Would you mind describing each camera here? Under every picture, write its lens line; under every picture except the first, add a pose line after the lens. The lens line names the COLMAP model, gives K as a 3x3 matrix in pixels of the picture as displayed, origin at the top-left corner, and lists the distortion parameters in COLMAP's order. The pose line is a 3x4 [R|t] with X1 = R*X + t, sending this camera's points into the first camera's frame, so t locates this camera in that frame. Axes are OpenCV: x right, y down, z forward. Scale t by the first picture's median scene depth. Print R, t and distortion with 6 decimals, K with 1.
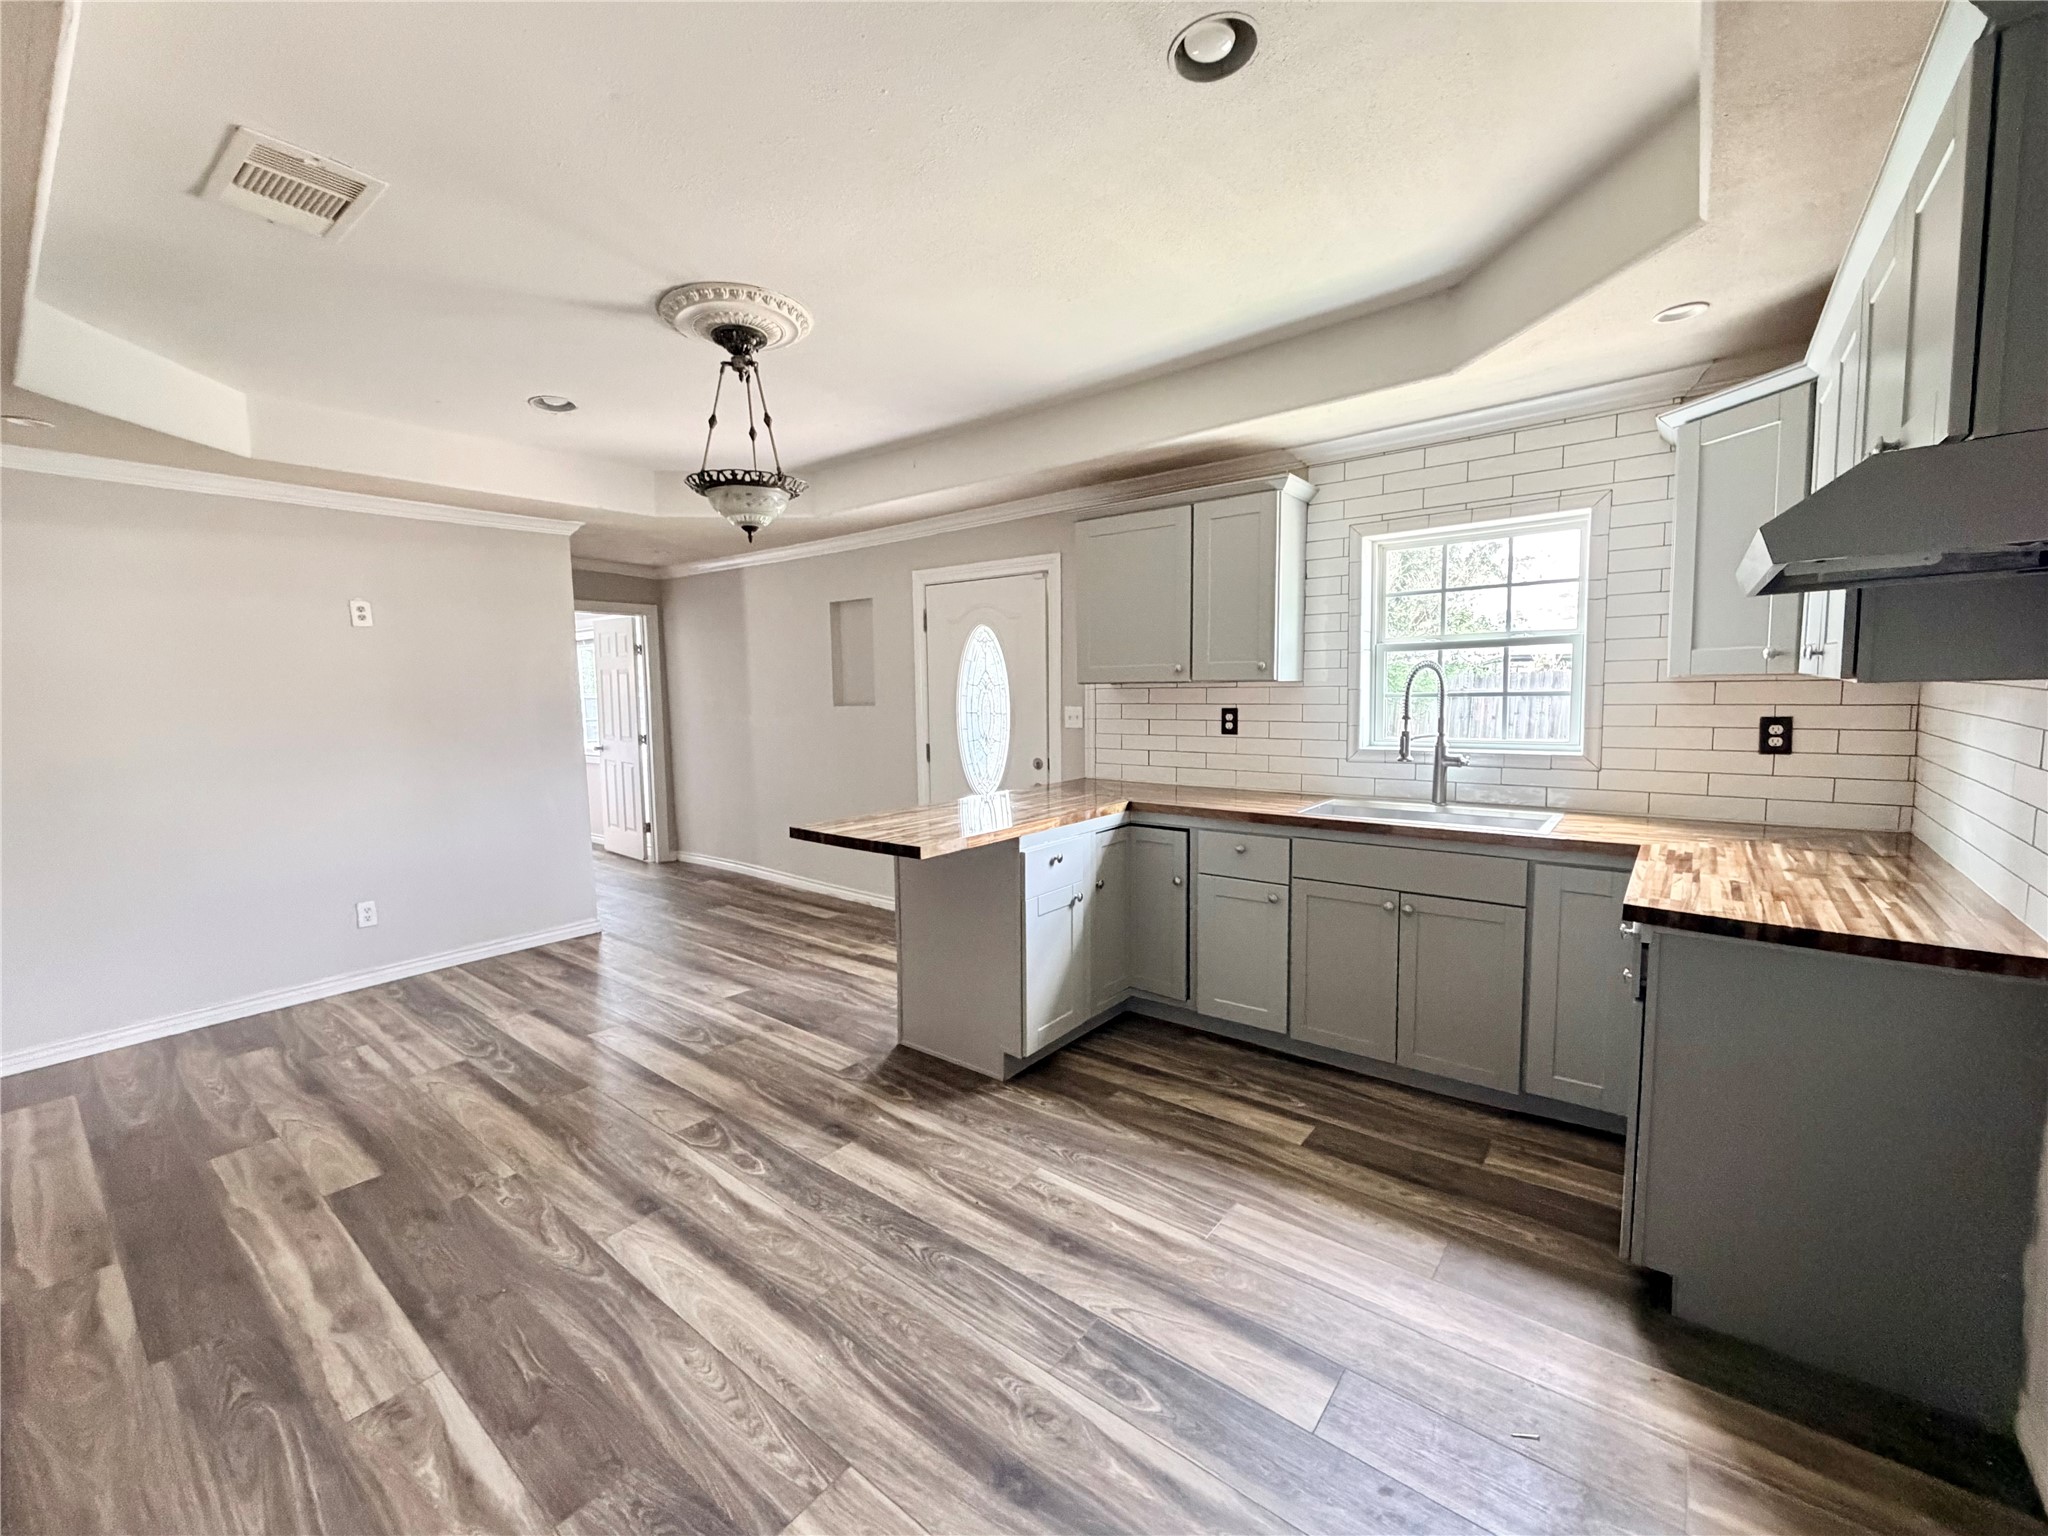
lens RADIAL K [[843.4, 0, 1026.6], [0, 843.4, 764.3], [0, 0, 1]] dist [-0.000144, -0.000199]
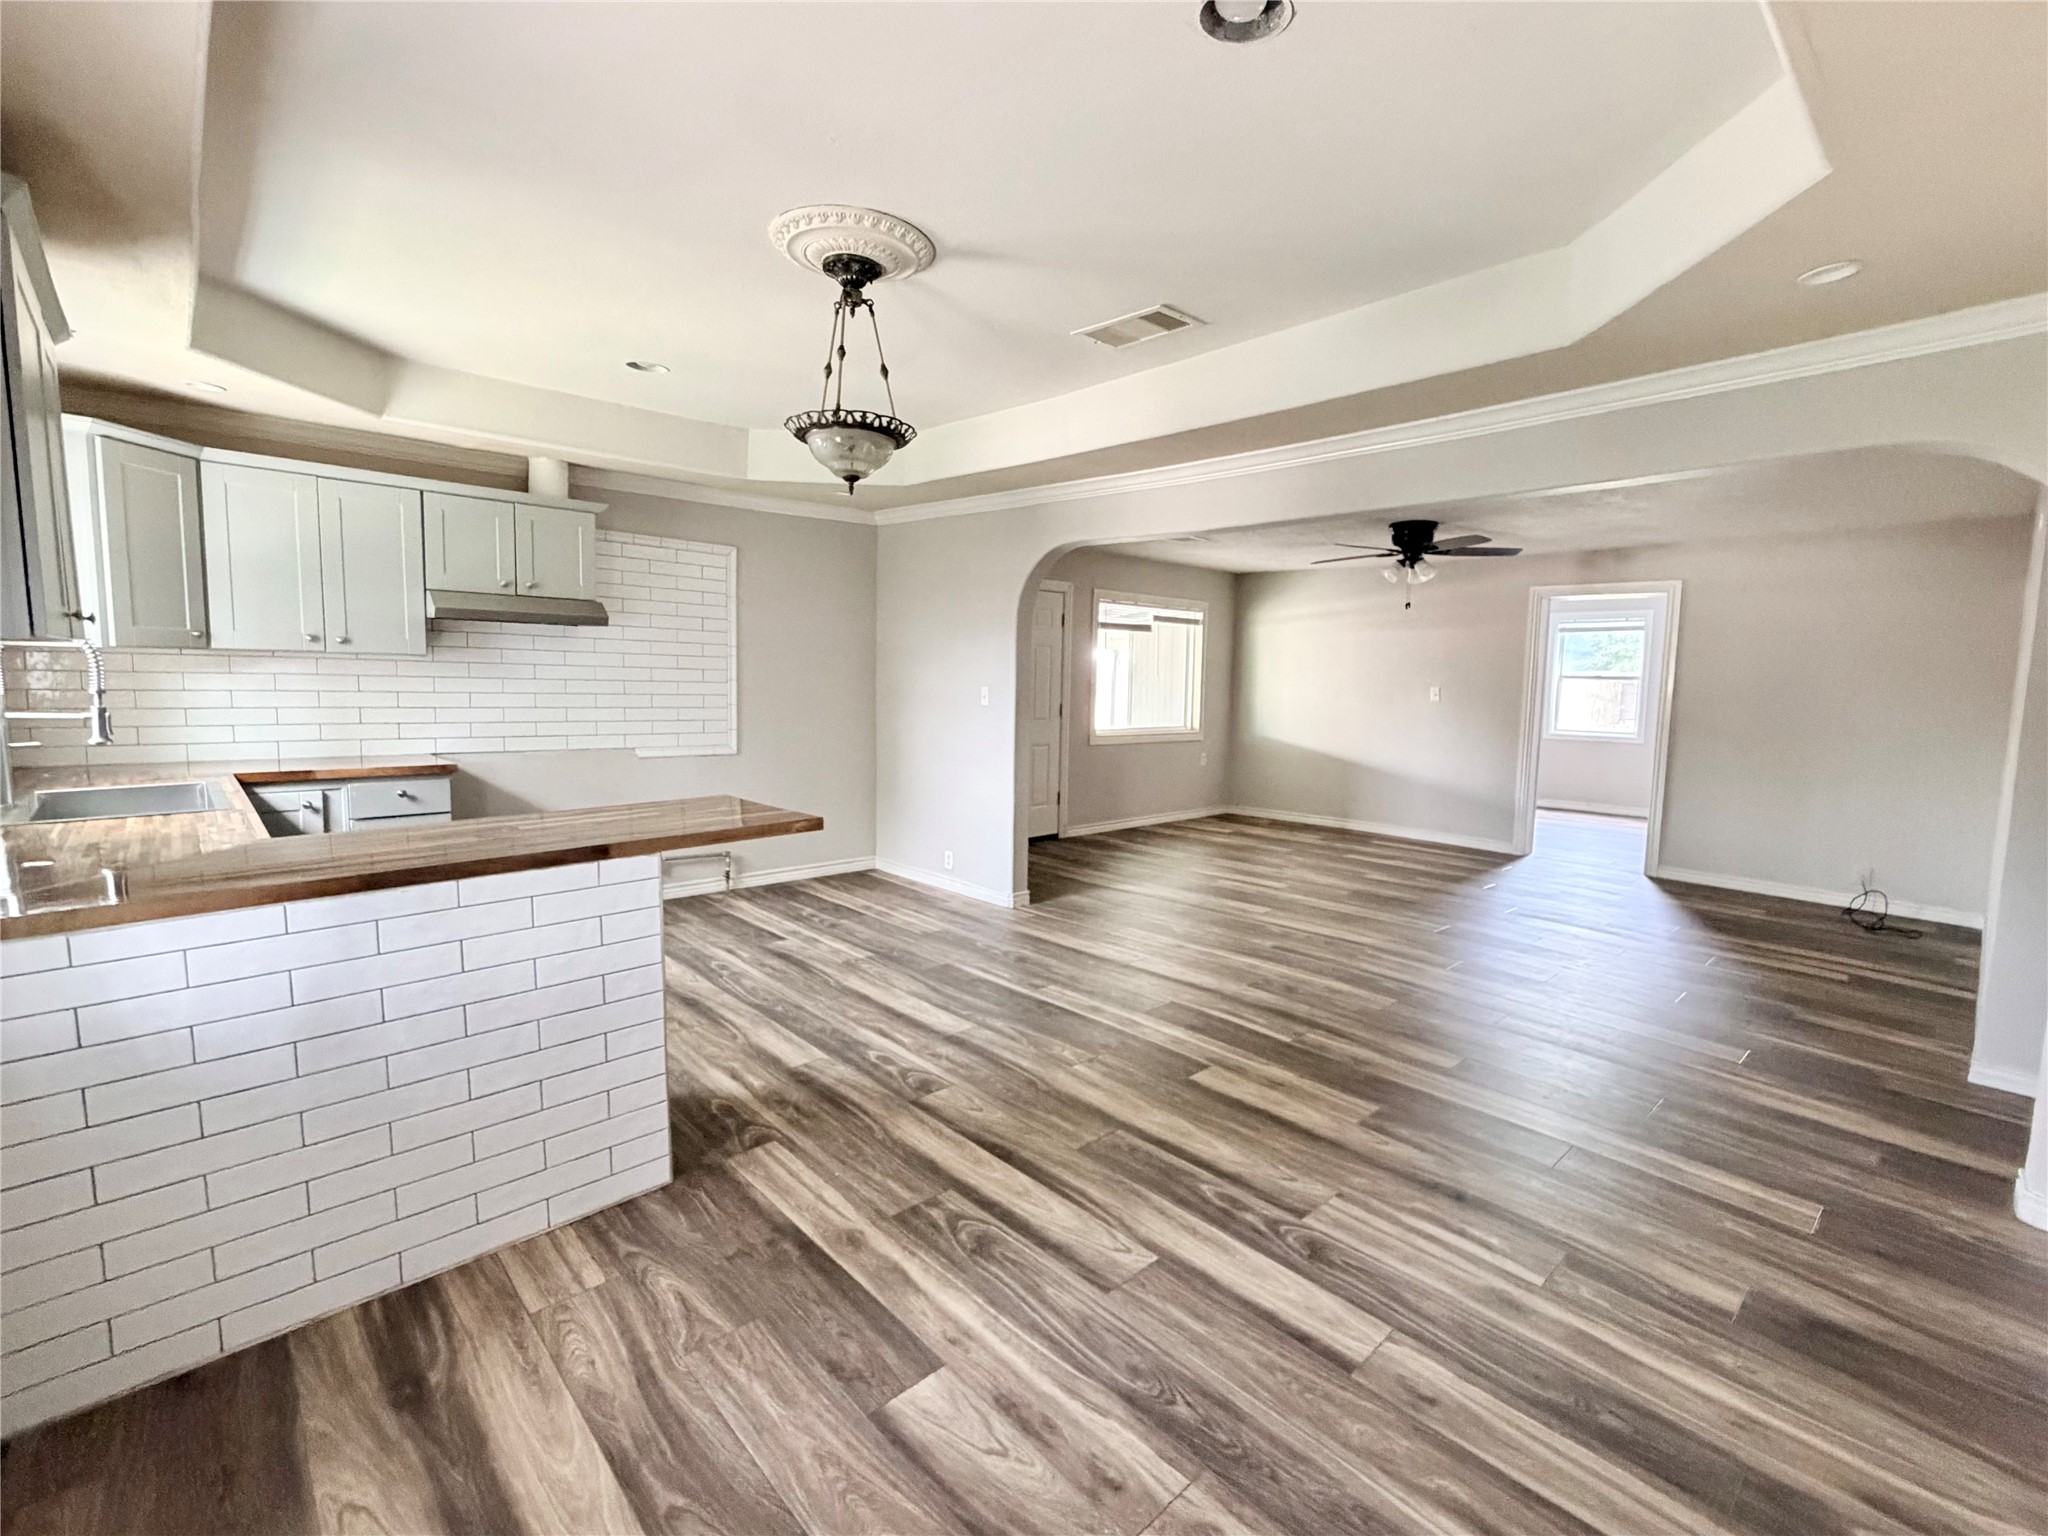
lens RADIAL K [[906.4, 0, 1024.0], [0, 906.4, 768.0], [0, 0, 1]] dist [-0.000262, -0.000138]
pose [[-0.988587, -0.015919, 0.149806, -0.672852], [0.014788, 0.979344, 0.201660, -0.170346], [-0.149921, 0.201573, -0.967932, 2.008260]]
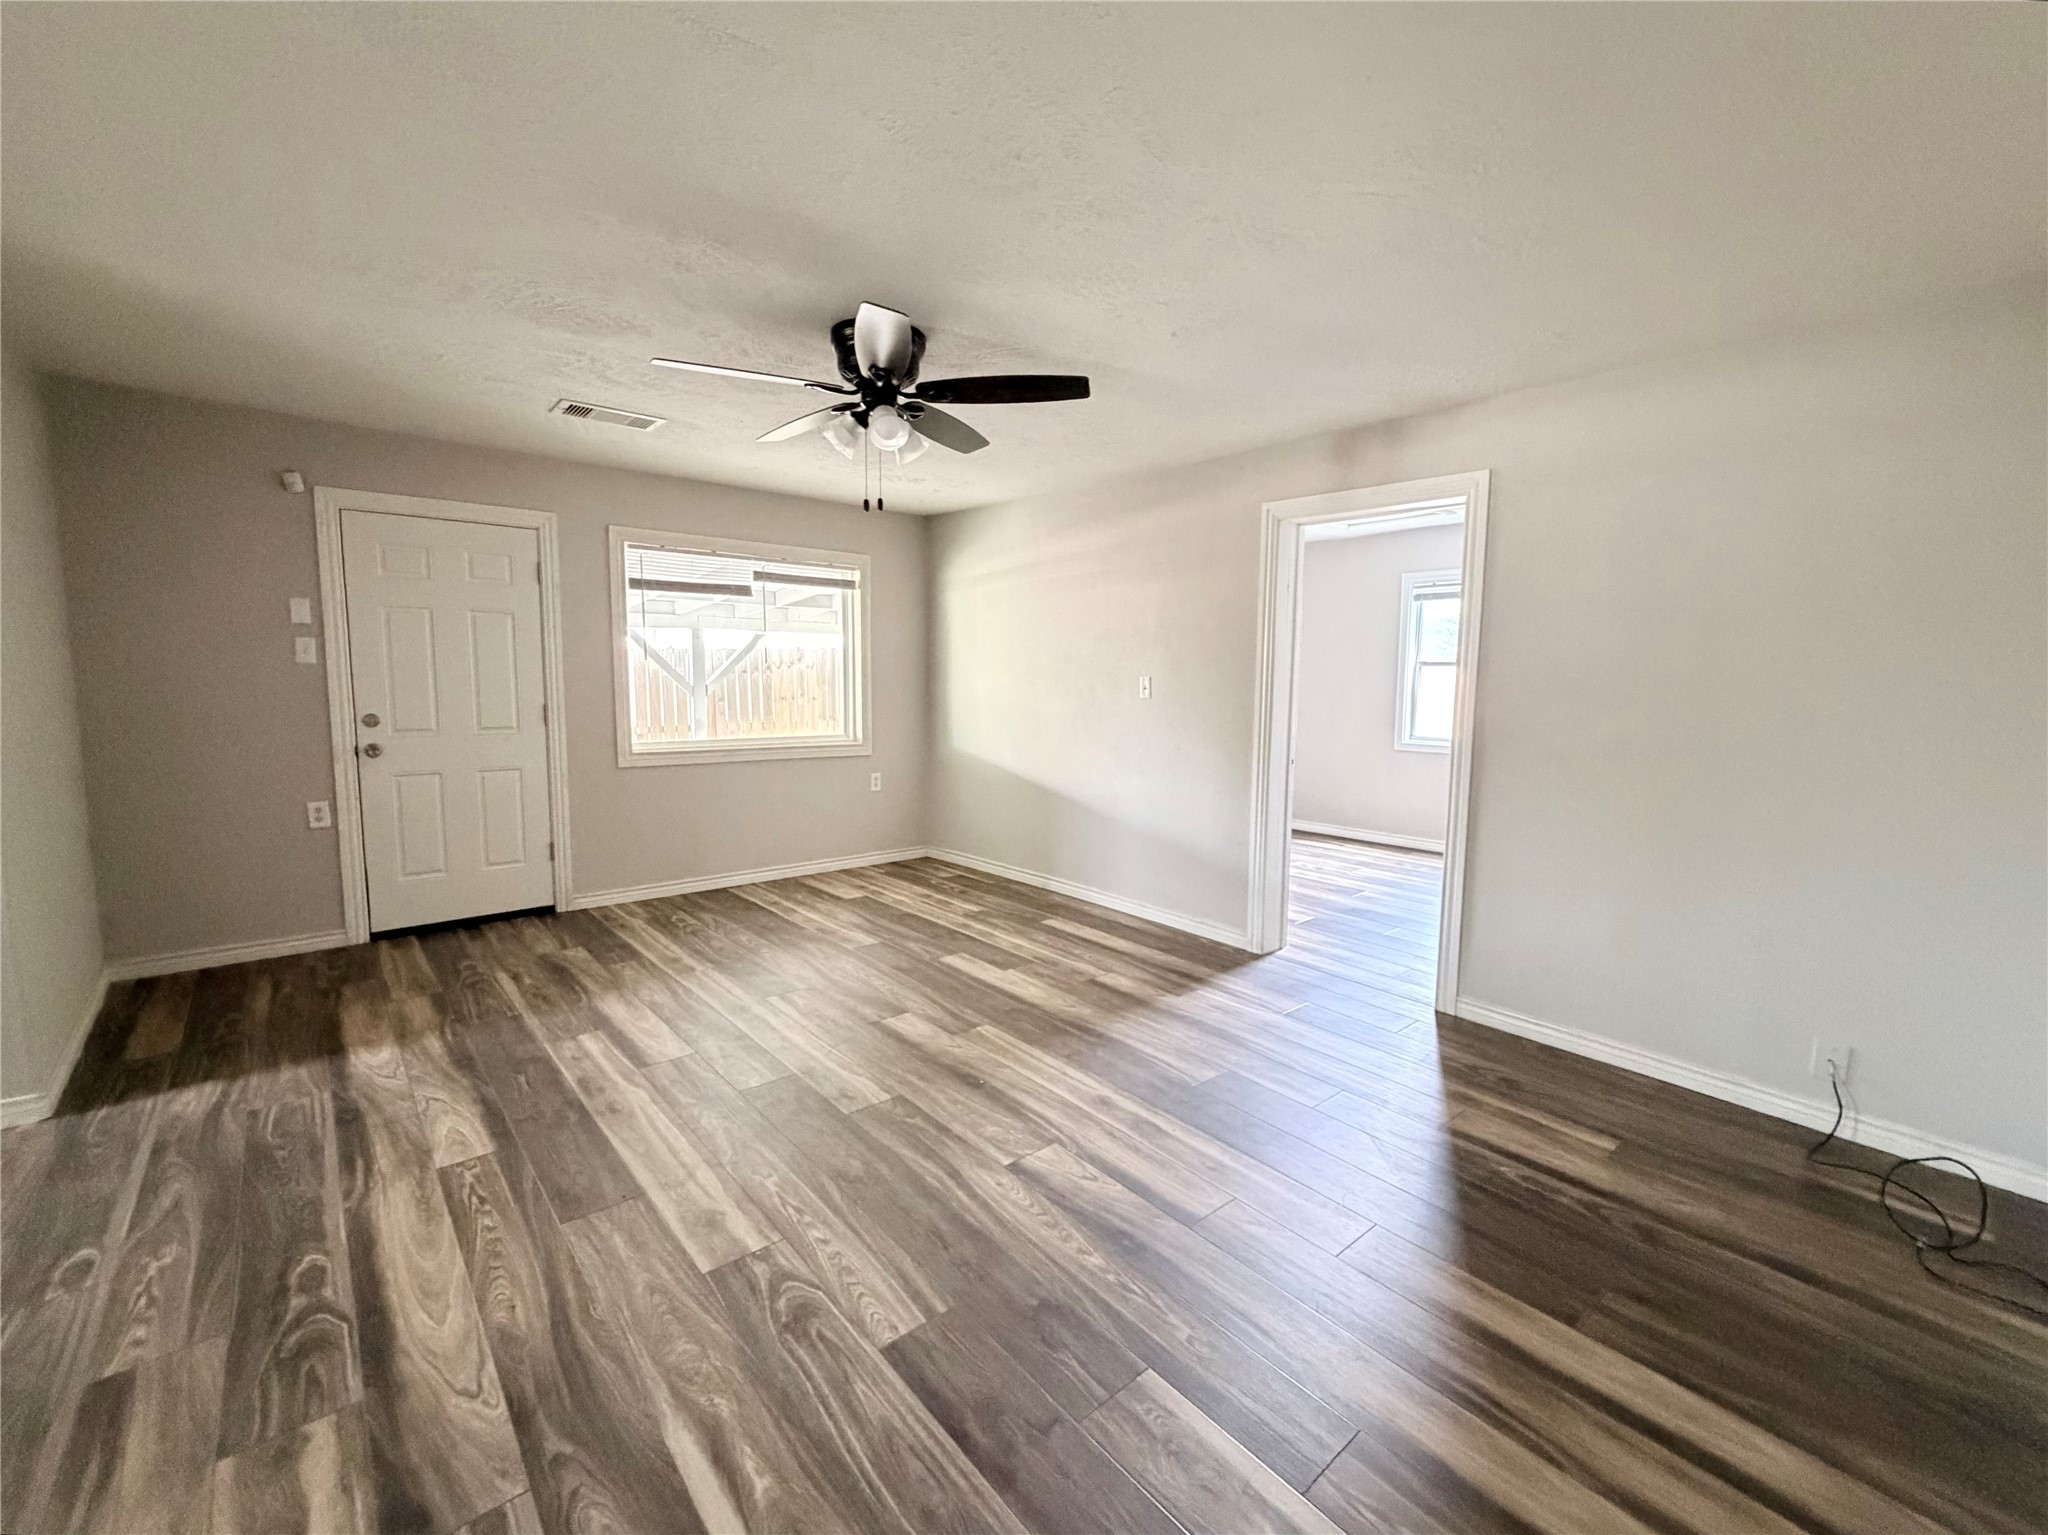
lens RADIAL K [[843.4, 0, 1026.6], [0, 843.4, 763.8], [0, 0, 1]] dist [-0.000144, -0.000199]
pose [[-0.981230, -0.018297, 0.191971, -1.609088], [0.021551, 0.978848, 0.203451, -0.001854], [-0.191633, 0.203770, -0.960081, 0.682684]]
